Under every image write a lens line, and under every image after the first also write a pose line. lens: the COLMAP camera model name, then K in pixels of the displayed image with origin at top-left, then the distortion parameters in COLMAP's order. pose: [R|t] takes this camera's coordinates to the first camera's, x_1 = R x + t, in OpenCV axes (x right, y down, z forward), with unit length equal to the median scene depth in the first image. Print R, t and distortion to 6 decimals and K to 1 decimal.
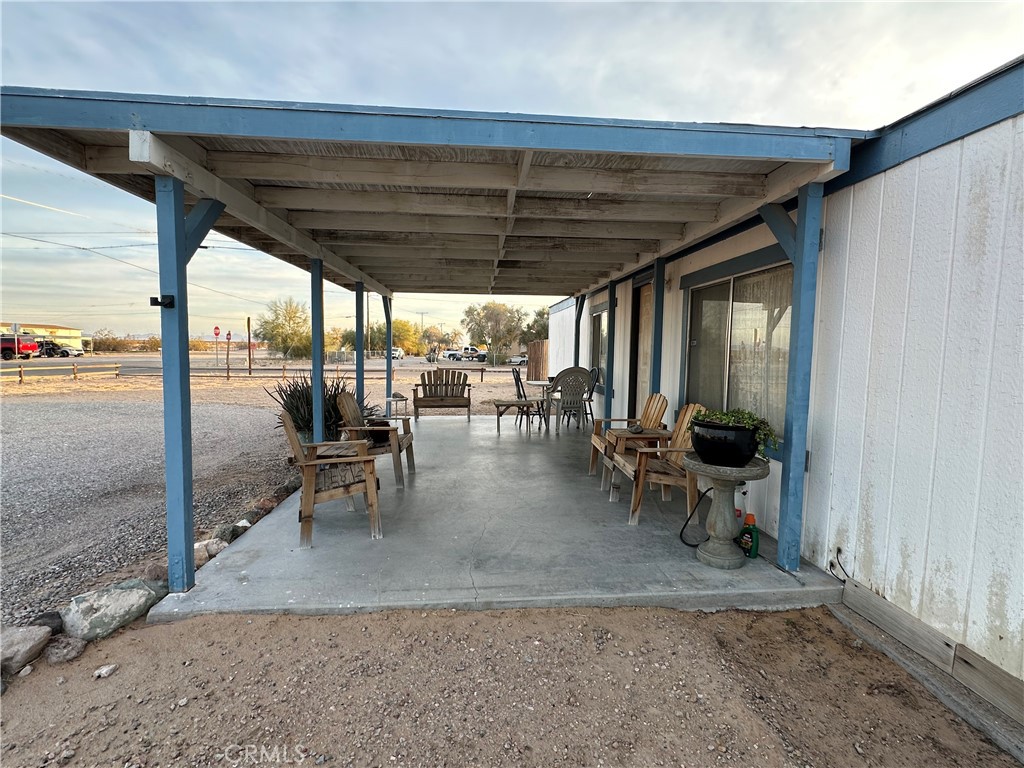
lens RADIAL K [[486.9, 0, 512.3], [0, 486.9, 385.1], [0, 0, 1]] dist [-0.004819, -0.000672]
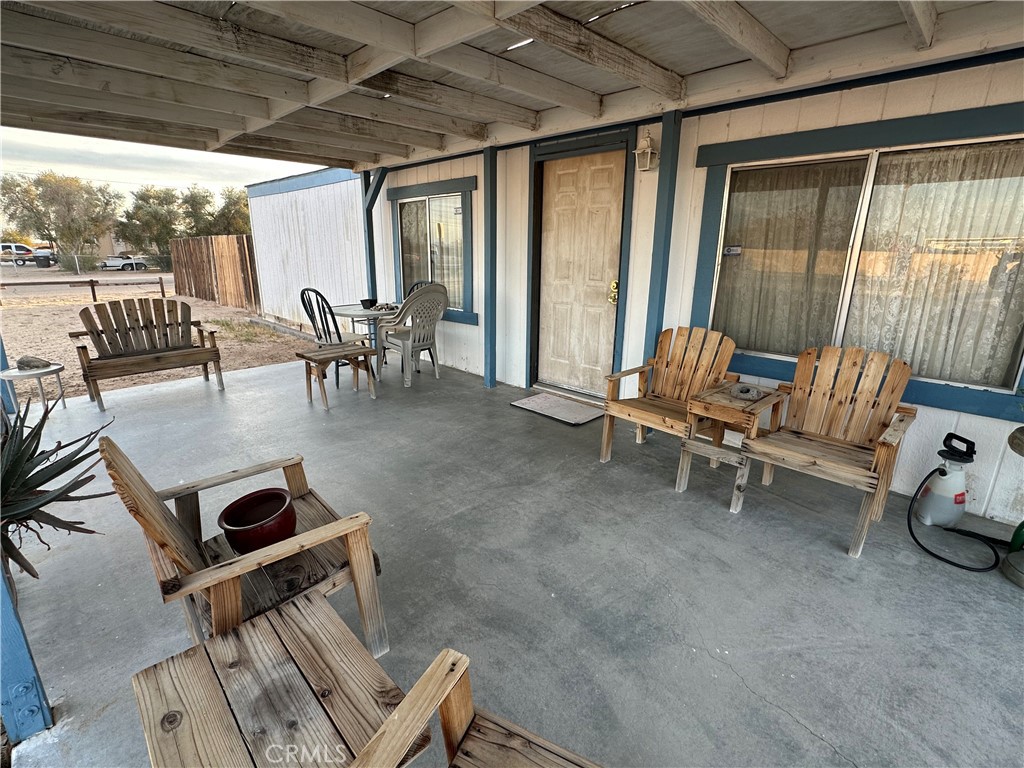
lens RADIAL K [[486.9, 0, 516.0], [0, 486.9, 387.4], [0, 0, 1]] dist [-0.004819, -0.000672]
pose [[0.754293, -0.184537, 0.630070, -0.527575], [0.049187, 0.972872, 0.226053, -0.105750], [-0.654692, -0.139518, 0.742908, 1.015667]]
